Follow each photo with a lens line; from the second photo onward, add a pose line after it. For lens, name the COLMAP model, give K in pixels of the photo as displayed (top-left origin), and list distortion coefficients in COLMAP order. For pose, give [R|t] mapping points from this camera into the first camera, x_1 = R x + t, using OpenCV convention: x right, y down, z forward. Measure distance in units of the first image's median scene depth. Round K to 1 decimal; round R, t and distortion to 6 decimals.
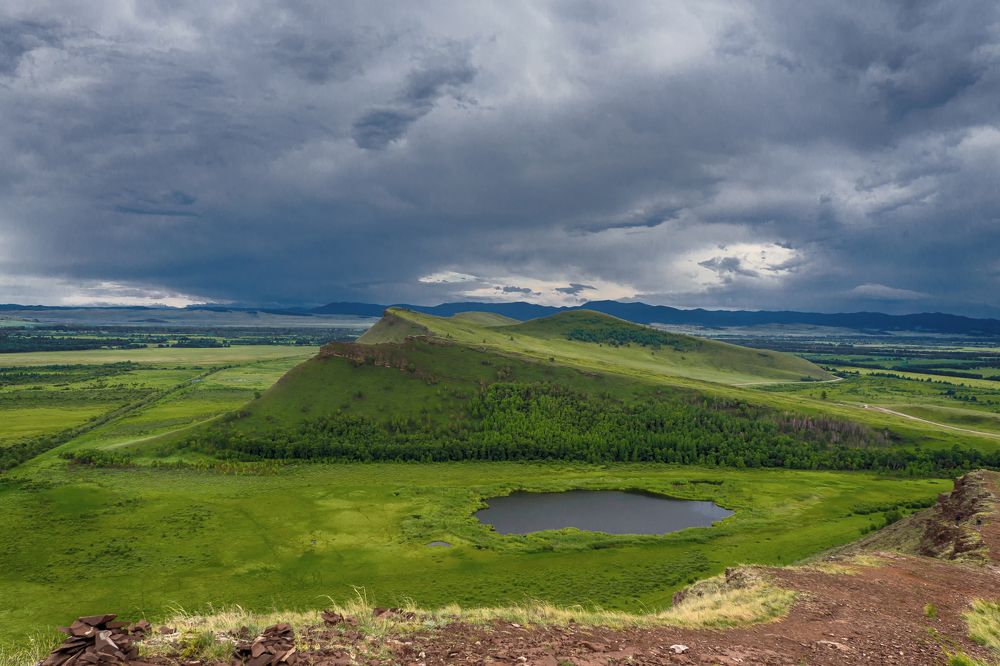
lens RADIAL K [[756.8, 0, 500.0], [0, 756.8, 333.0], [0, 0, 1]] dist [-0.011412, 0.003250]
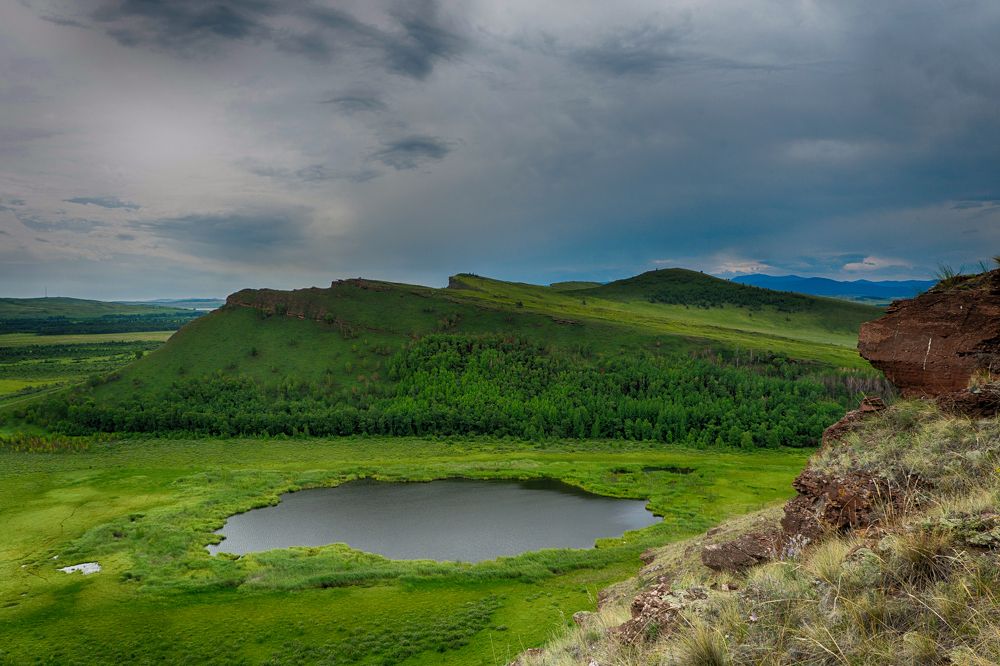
lens RADIAL K [[756.8, 0, 500.0], [0, 756.8, 333.0], [0, 0, 1]] dist [-0.011412, 0.003250]
pose [[0.981491, -0.022374, -0.190197, 0.223411], [0.027078, 0.999387, 0.022171, 0.053425], [0.189584, -0.026911, 0.981496, 0.291439]]
